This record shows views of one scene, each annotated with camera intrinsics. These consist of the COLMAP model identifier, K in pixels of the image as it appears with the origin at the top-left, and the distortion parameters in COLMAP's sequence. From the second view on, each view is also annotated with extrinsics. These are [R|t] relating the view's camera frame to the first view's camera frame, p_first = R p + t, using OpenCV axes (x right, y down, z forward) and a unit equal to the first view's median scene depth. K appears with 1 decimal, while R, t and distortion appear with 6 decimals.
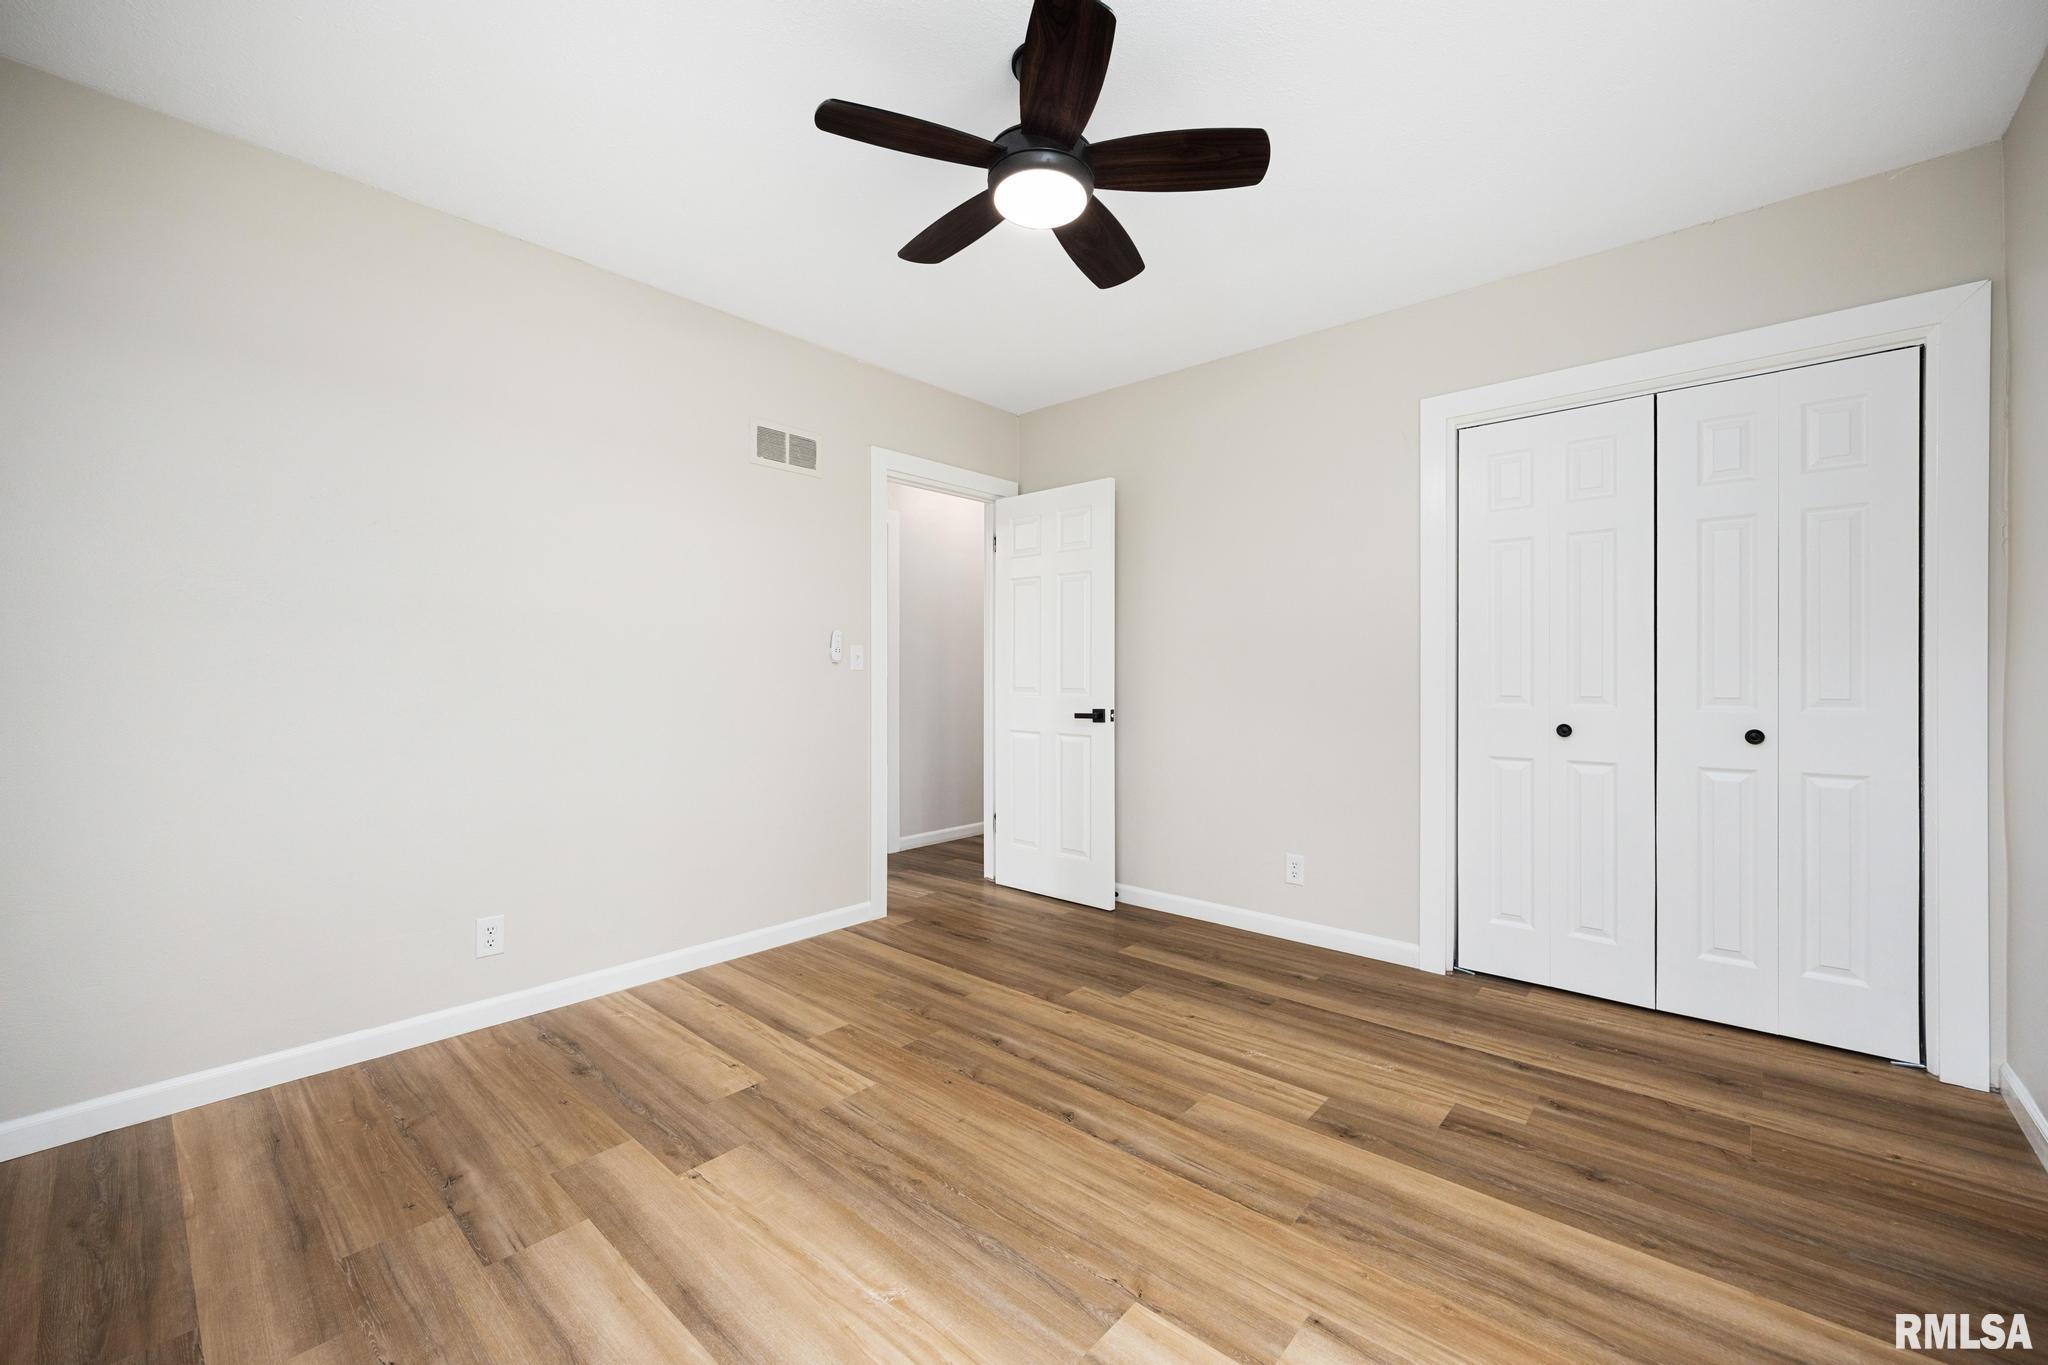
lens RADIAL K [[821.0, 0, 1027.9], [0, 821.0, 676.3], [0, 0, 1]] dist [-0.000302, -0.000442]
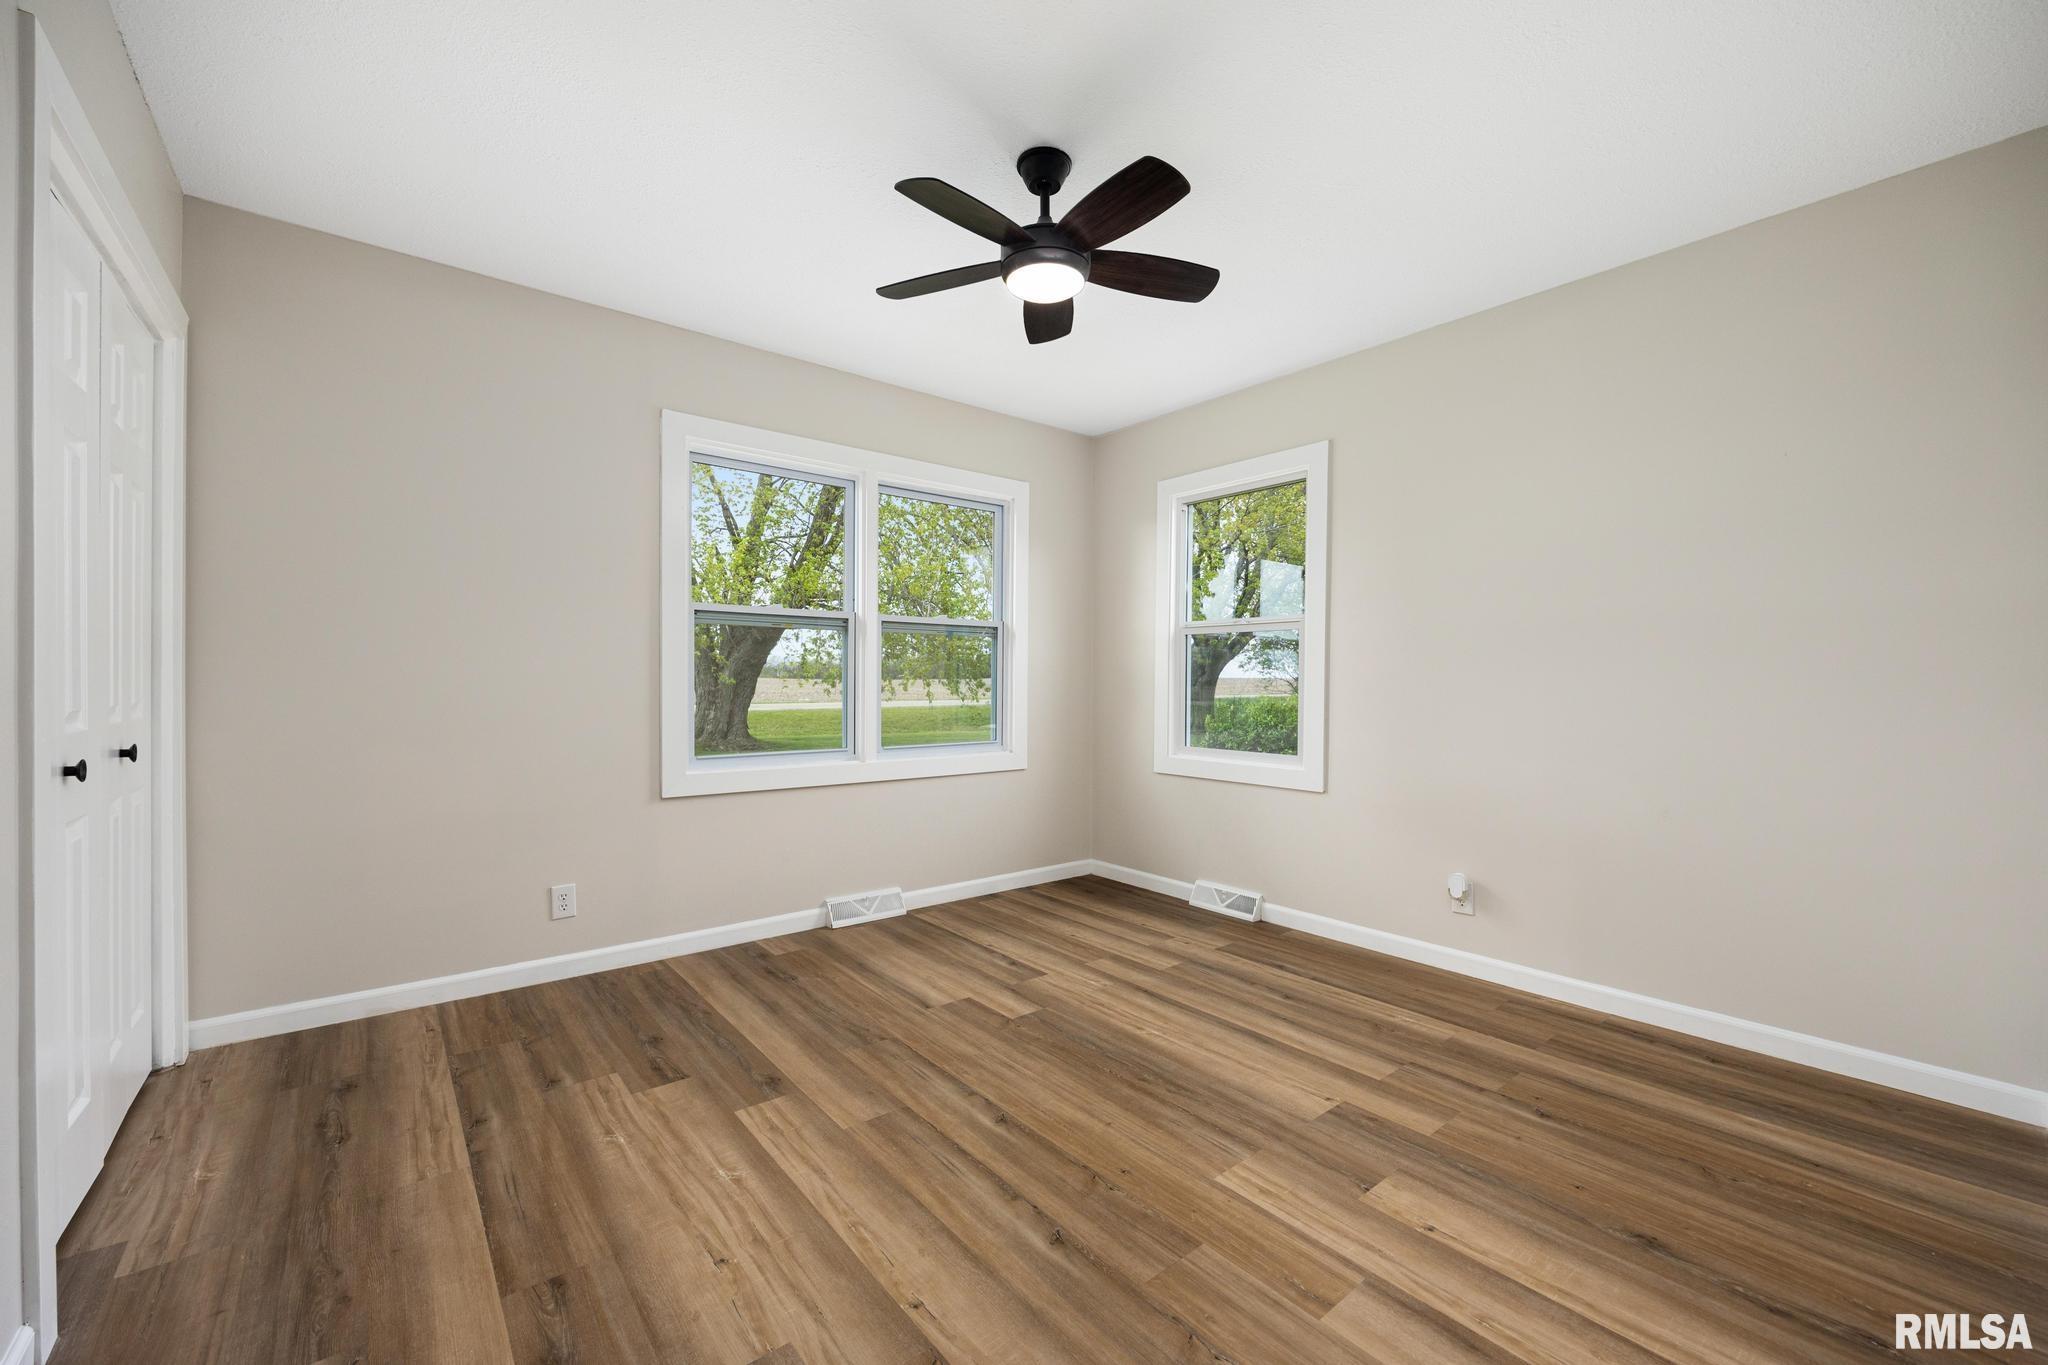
lens RADIAL K [[821.0, 0, 1022.6], [0, 821.0, 688.0], [0, 0, 1]] dist [-0.000302, -0.000442]
pose [[-0.985763, -0.002072, 0.168128, -0.140268], [-0.001173, 0.999984, 0.005443, -0.001003], [-0.168136, 0.005168, -0.985750, 1.936526]]
